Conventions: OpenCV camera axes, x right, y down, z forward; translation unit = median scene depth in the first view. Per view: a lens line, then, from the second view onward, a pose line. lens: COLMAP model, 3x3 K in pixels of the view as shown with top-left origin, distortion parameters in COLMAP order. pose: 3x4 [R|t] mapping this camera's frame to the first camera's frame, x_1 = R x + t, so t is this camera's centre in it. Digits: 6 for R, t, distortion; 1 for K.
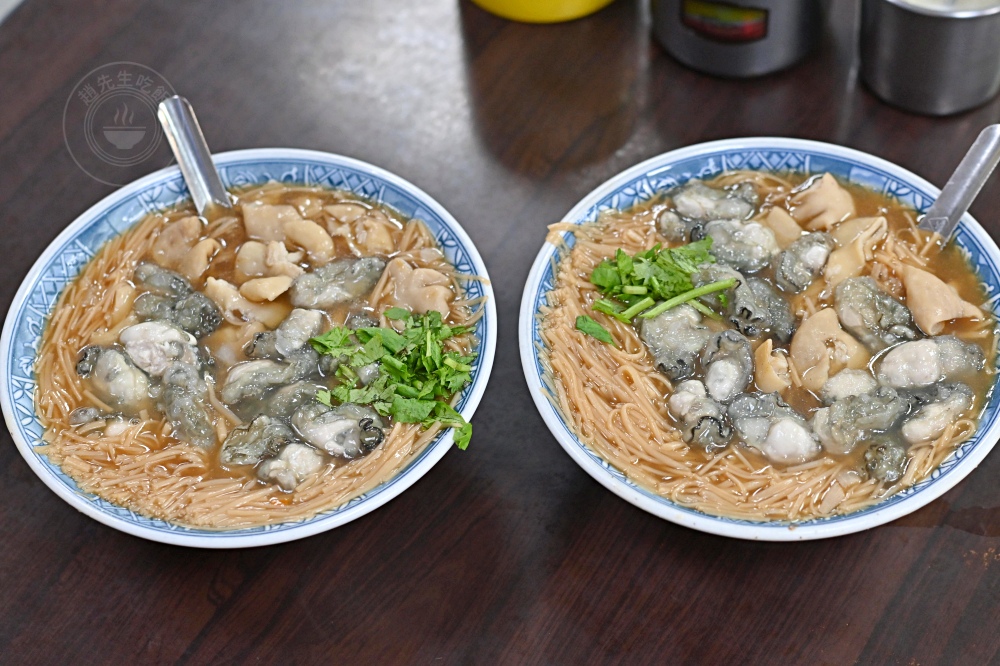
lens RADIAL K [[2127.9, 0, 500.0], [0, 2127.9, 333.0], [0, 0, 1]] dist [-0.015001, 0.136177]
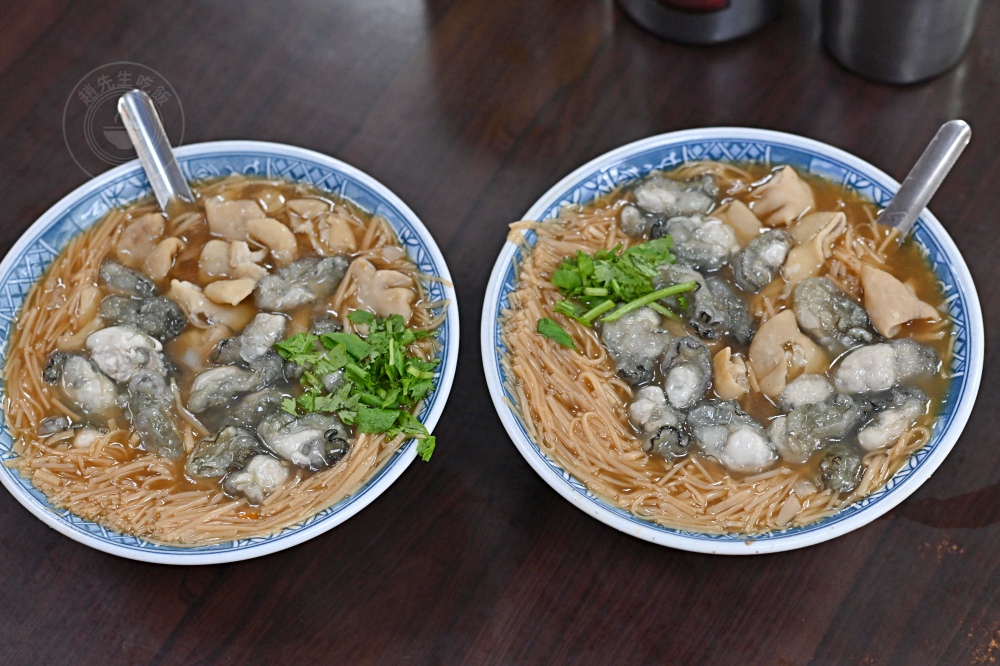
lens RADIAL K [[2127.9, 0, 500.0], [0, 2127.9, 333.0], [0, 0, 1]] dist [-0.015001, 0.136177]
pose [[0.999909, -0.010565, 0.008440, 0.009367], [0.009647, 0.994718, 0.102194, -0.105161], [-0.009475, -0.102103, 0.994729, -0.005341]]
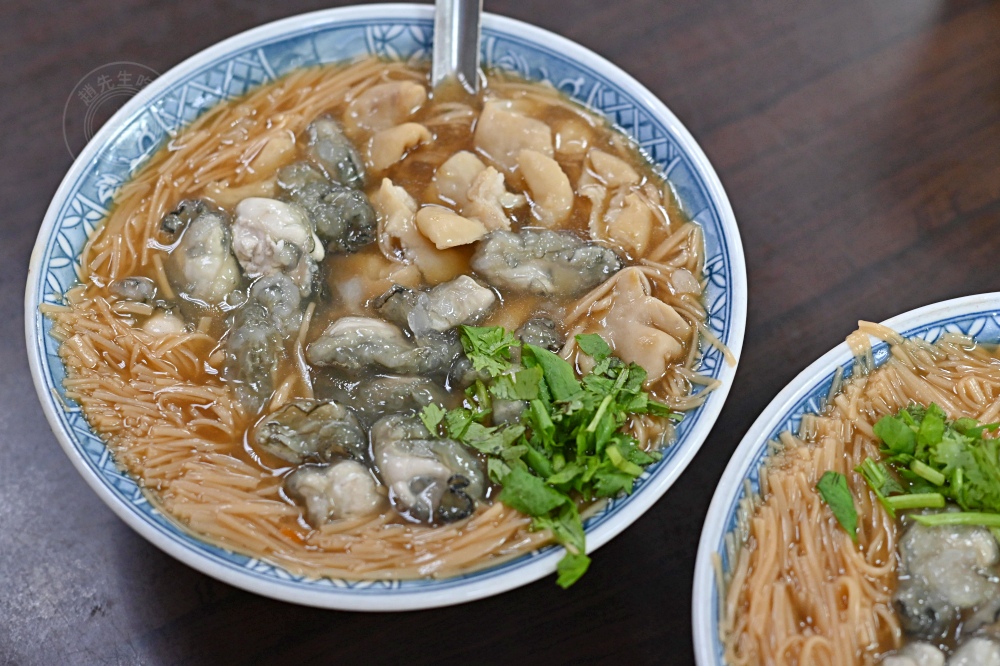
lens RADIAL K [[2127.9, 0, 500.0], [0, 2127.9, 333.0], [0, 0, 1]] dist [-0.015001, 0.136177]
pose [[0.872422, 0.434965, -0.222902, 0.076509], [-0.406827, 0.899020, 0.162031, -0.112003], [0.270871, -0.050677, 0.961281, 0.342268]]
